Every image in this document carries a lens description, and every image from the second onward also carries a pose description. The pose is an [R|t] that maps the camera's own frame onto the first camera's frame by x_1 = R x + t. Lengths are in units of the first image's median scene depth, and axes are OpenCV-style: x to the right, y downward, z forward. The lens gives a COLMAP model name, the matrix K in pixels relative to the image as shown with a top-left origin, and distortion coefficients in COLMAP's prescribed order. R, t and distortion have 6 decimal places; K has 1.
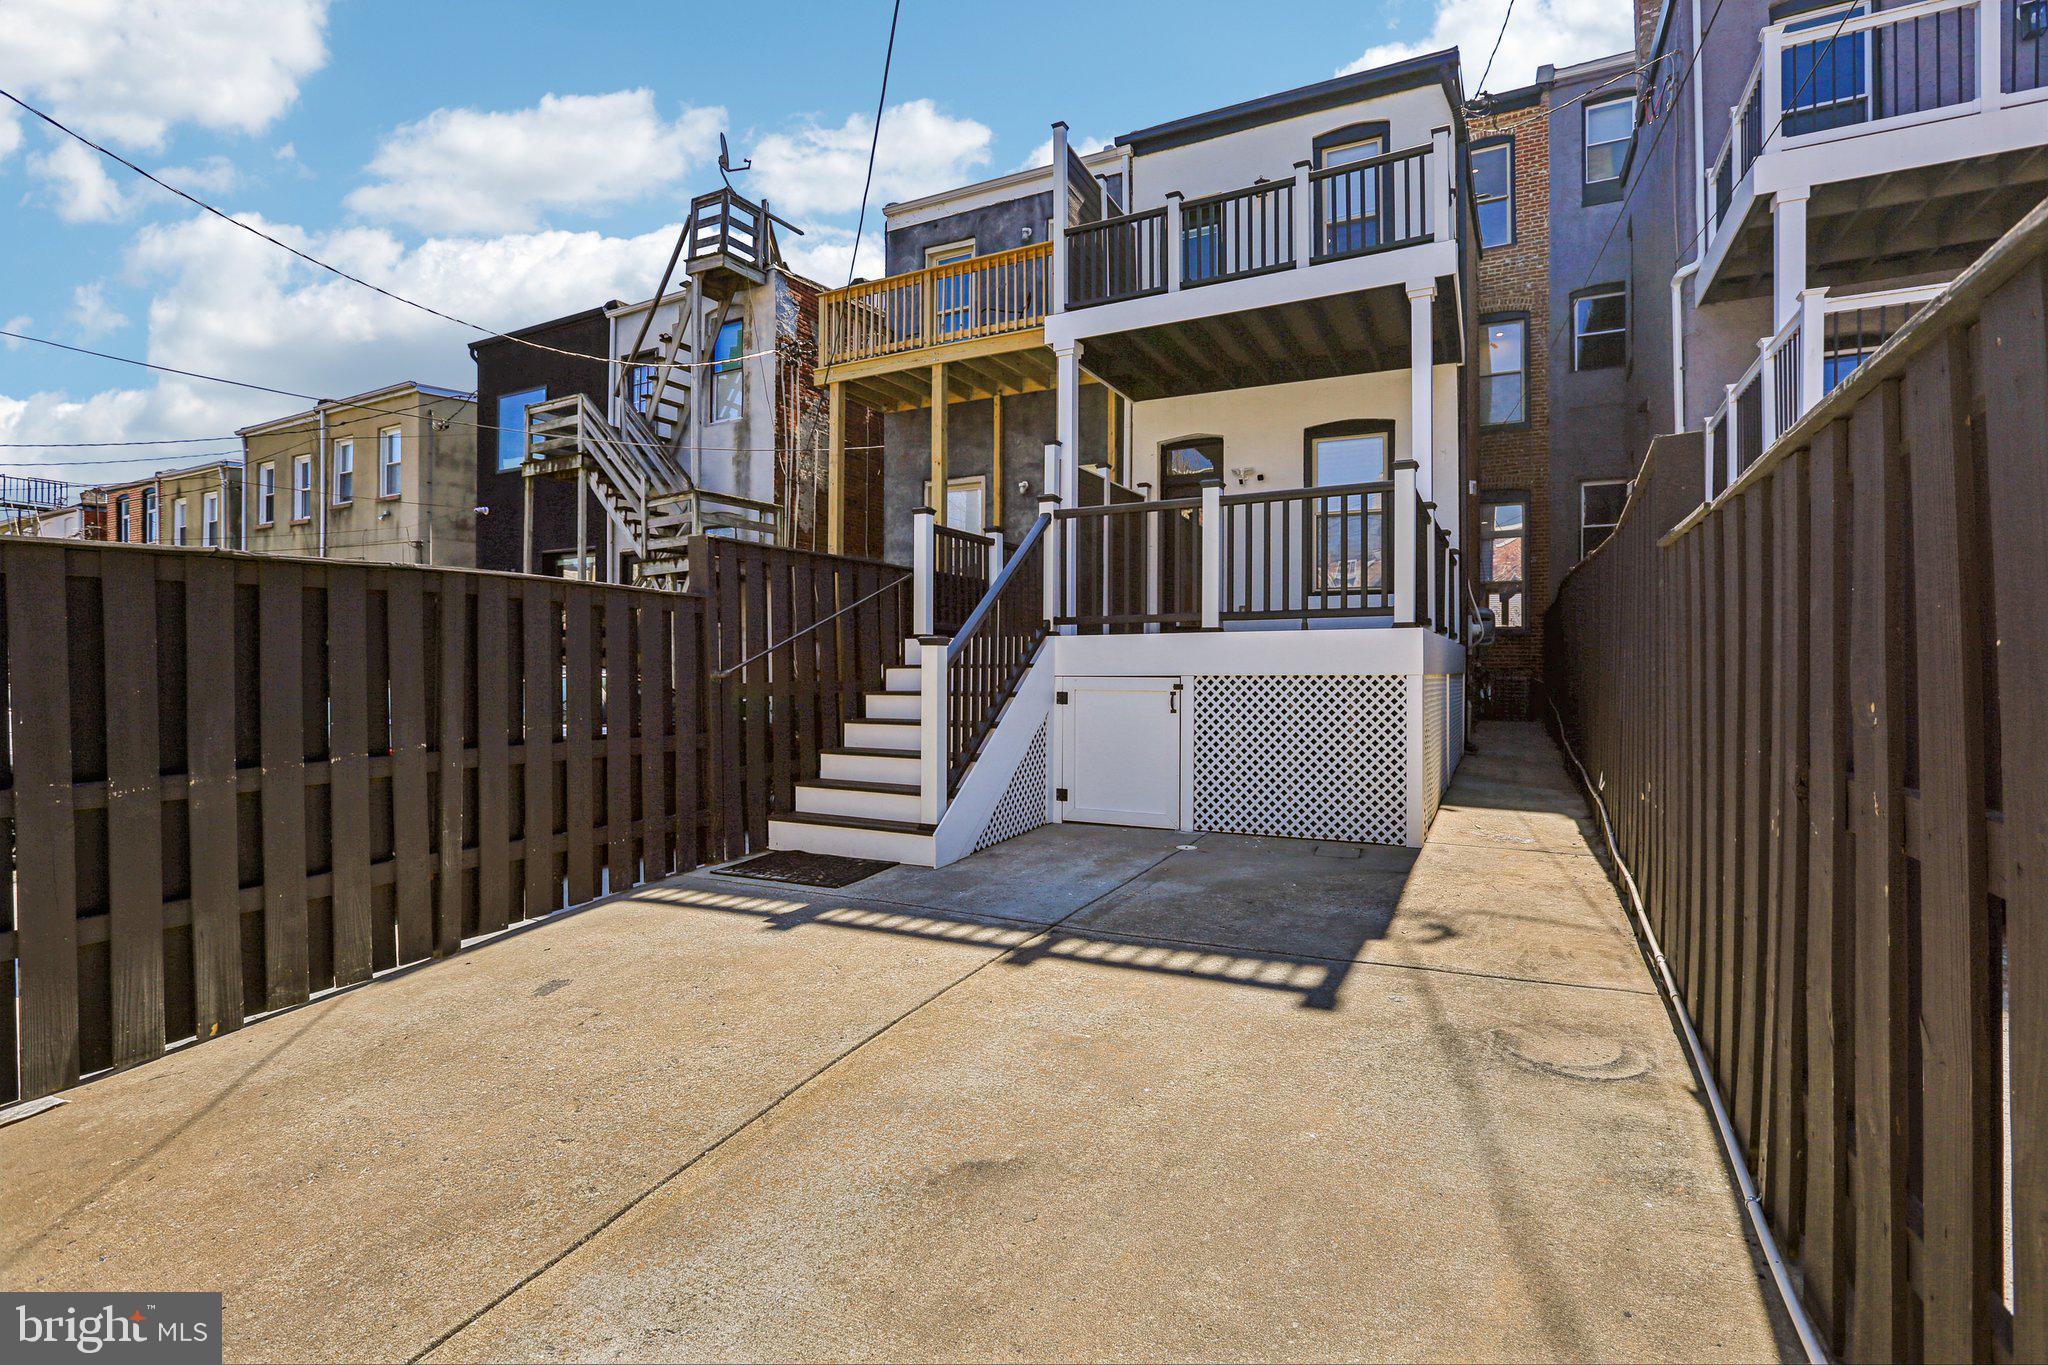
lens RADIAL K [[947.9, 0, 1017.6], [0, 947.9, 684.9], [0, 0, 1]] dist [-0.049758, 0.018492]
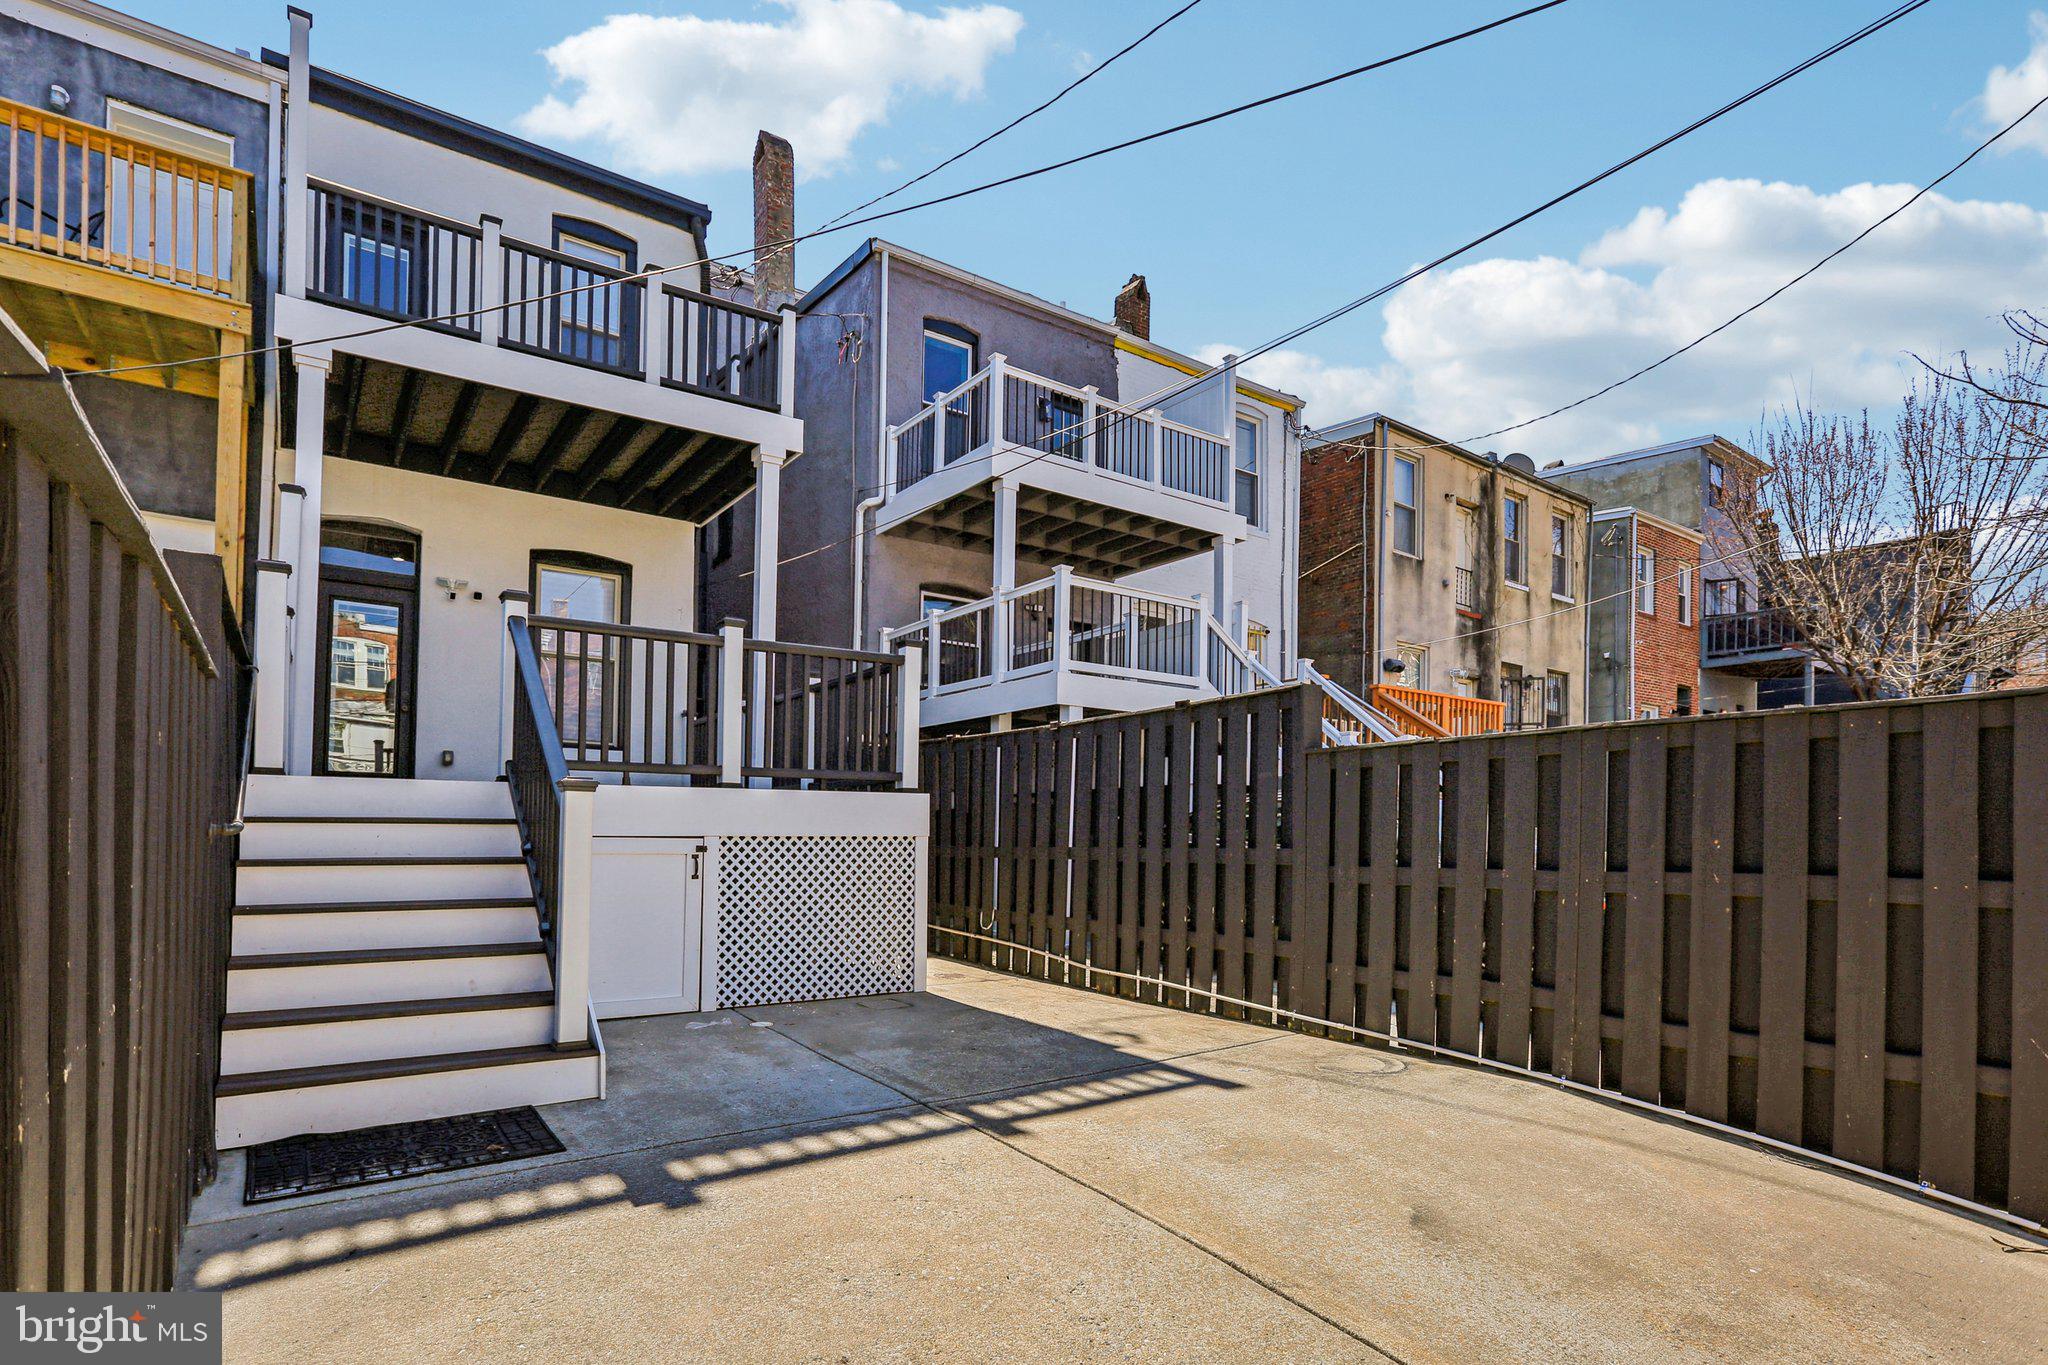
lens RADIAL K [[1043.0, 0, 1025.4], [0, 1043.0, 830.2], [0, 0, 1]] dist [0.002141, 0.001035]
pose [[0.458644, 0.006131, 0.888599, -0.558209], [0.009109, 0.999891, -0.011601, -0.001303], [-0.888573, 0.013415, 0.458539, 0.293477]]
